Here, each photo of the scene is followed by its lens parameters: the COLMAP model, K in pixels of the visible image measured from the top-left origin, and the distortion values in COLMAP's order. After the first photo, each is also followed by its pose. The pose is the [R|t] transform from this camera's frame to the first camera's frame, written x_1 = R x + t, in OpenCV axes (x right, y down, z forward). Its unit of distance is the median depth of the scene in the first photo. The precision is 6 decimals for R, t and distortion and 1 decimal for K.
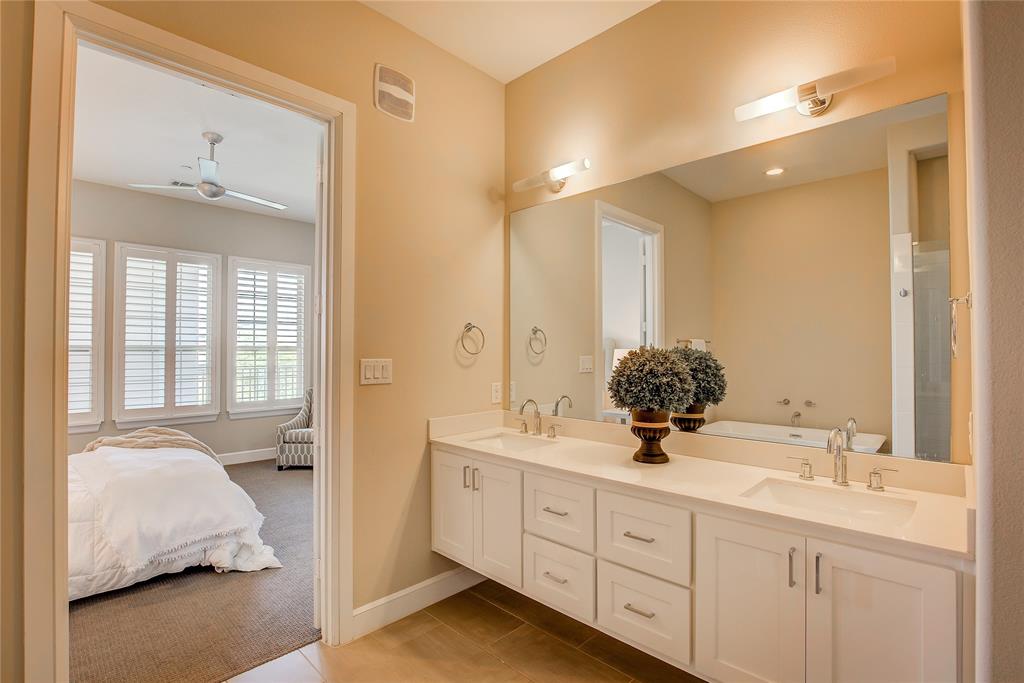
lens RADIAL K [[467.3, 0, 512.8], [0, 467.3, 344.5], [0, 0, 1]] dist [-0.038232, 0.007382]
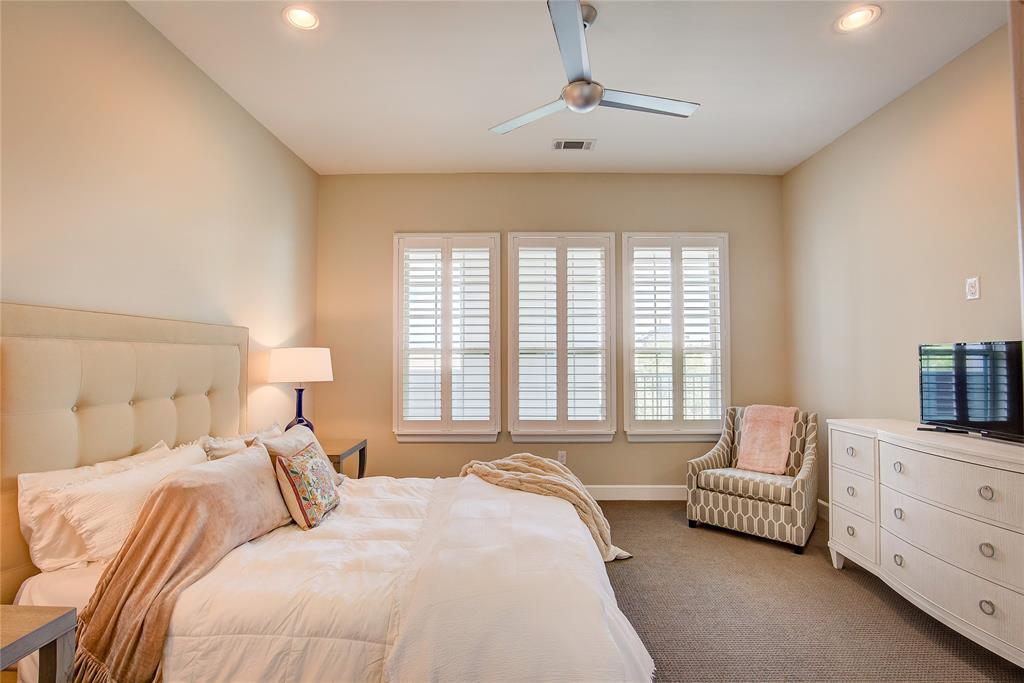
lens RADIAL K [[467.3, 0, 512.8], [0, 467.3, 344.5], [0, 0, 1]] dist [-0.038232, 0.007382]
pose [[0.687230, -0.025236, -0.726001, -0.183854], [0.012317, 0.999658, -0.023090, 0.015551], [0.726336, 0.006926, 0.687305, 0.337286]]
